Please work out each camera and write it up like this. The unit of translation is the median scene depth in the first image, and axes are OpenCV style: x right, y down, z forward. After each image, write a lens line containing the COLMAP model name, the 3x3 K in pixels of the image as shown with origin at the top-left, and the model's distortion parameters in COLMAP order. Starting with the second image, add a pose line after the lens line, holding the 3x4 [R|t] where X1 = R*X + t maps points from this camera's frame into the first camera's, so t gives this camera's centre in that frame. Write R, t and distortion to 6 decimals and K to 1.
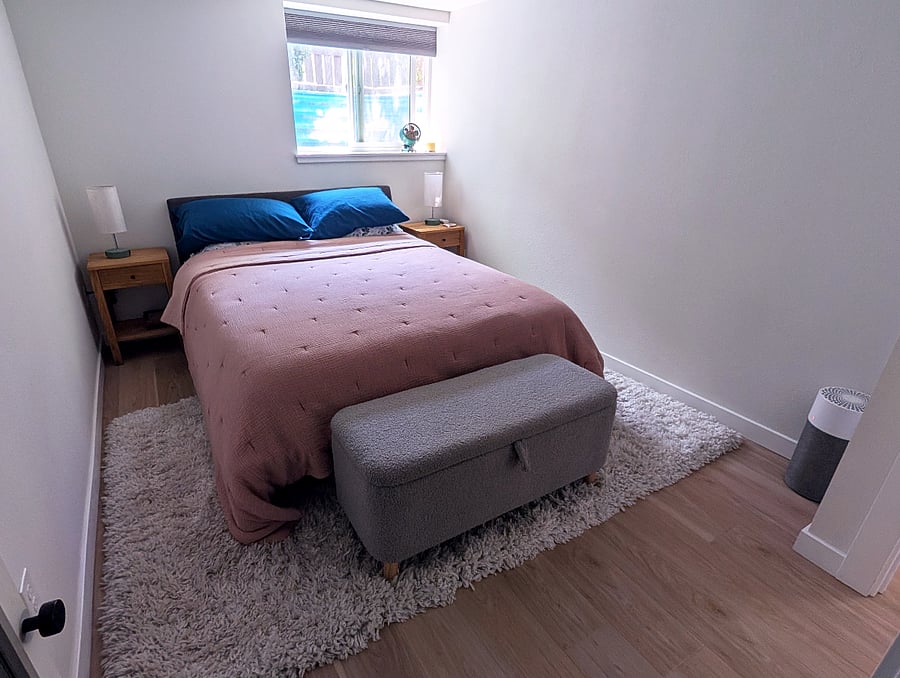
lens RADIAL K [[482.7, 0, 445.7], [0, 482.7, 340.3], [0, 0, 1]] dist [0.003274, 0.000332]
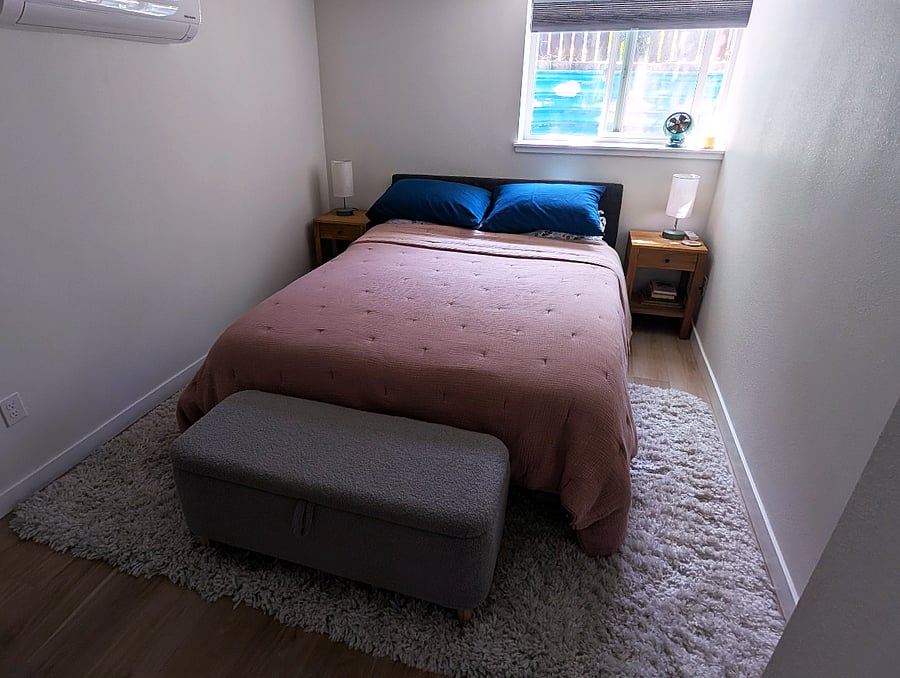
lens RADIAL K [[482.7, 0, 445.1], [0, 482.7, 315.2], [0, 0, 1]] dist [0.003274, 0.000332]
pose [[0.677255, 0.315558, -0.664642, 0.414634], [-0.301726, 0.943019, 0.140273, -0.167704], [0.671034, 0.105539, 0.733877, 0.240021]]
